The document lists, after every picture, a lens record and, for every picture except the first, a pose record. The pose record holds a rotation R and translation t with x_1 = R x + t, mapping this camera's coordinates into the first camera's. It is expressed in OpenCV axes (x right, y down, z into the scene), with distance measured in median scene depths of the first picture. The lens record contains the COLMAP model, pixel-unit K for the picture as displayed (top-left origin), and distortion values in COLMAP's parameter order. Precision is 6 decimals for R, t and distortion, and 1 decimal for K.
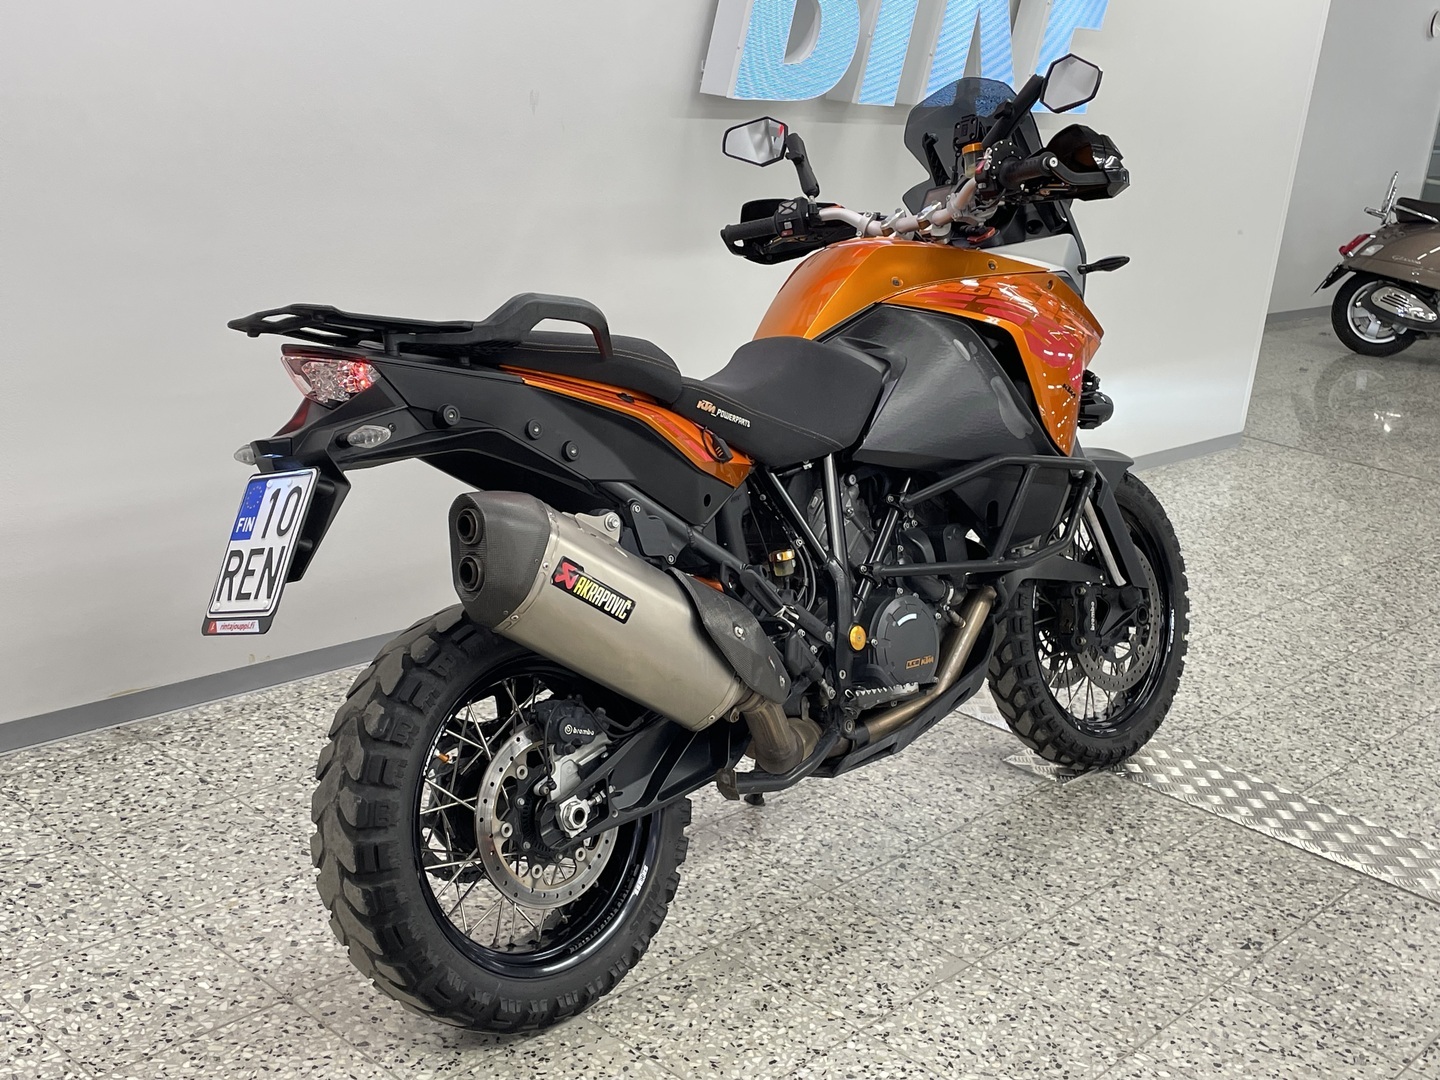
lens RADIAL K [[1731.3, 0, 723.2], [0, 1731.3, 541.8], [0, 0, 1]] dist [0.055539, 0.000000]
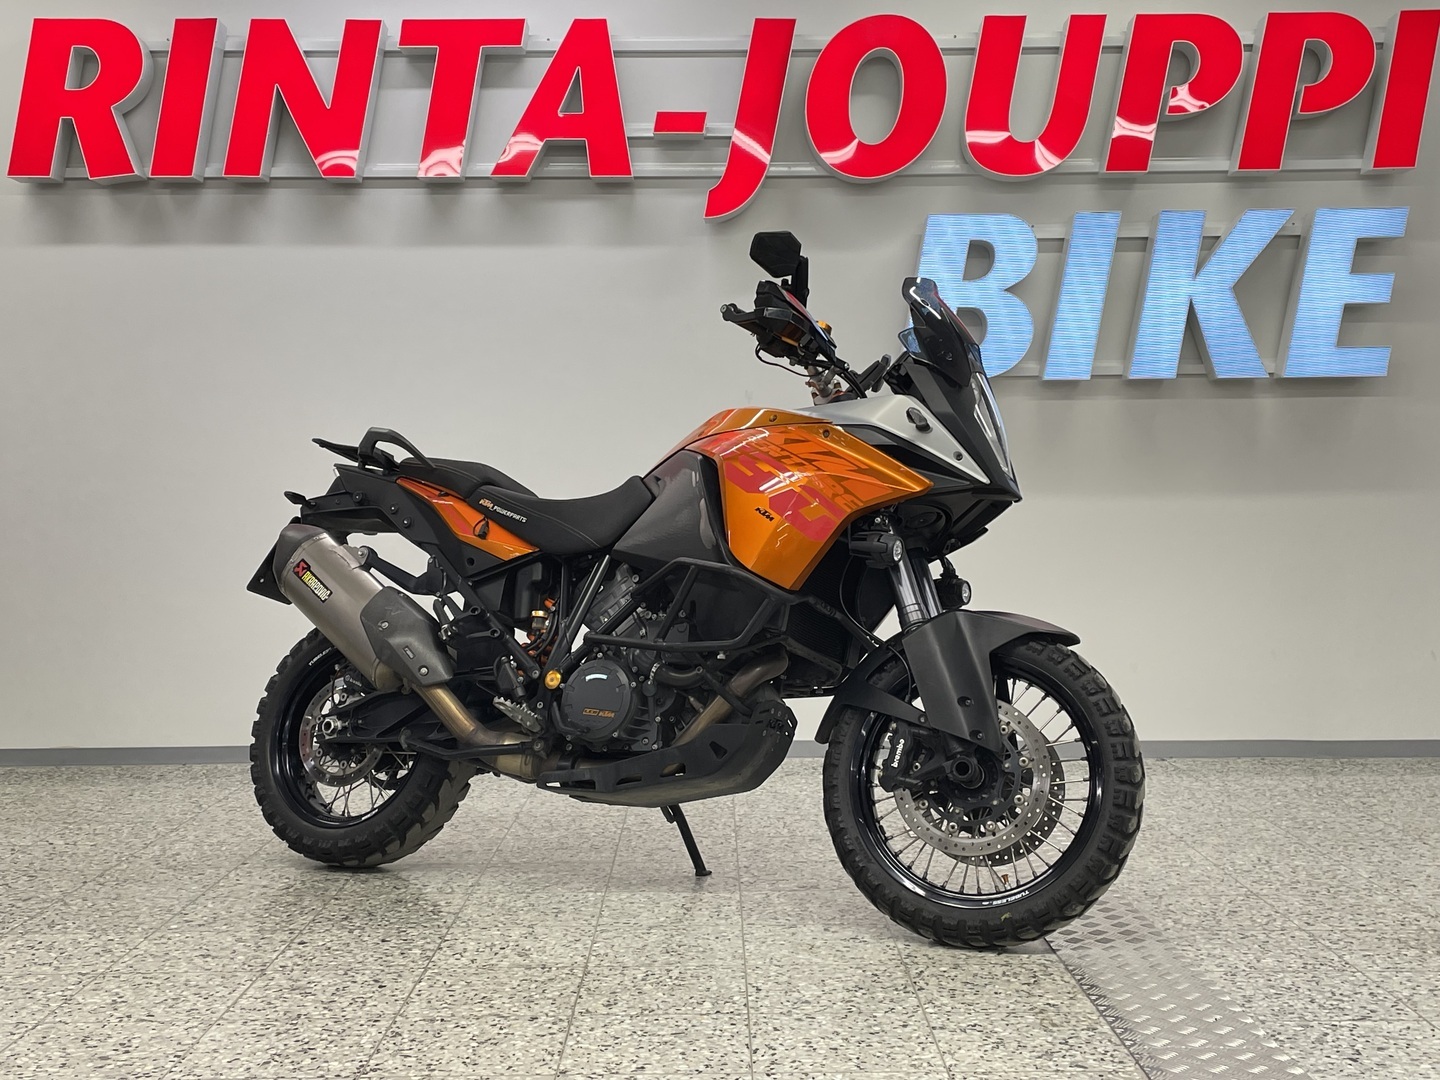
lens RADIAL K [[1731.3, 0, 727.3], [0, 1731.3, 501.9], [0, 0, 1]] dist [0.055539, 0.000000]
pose [[0.264335, -0.071739, -0.961759, 1.610985], [-0.241080, 0.960656, -0.137917, 0.086143], [0.933813, 0.268317, 0.236640, 0.877622]]
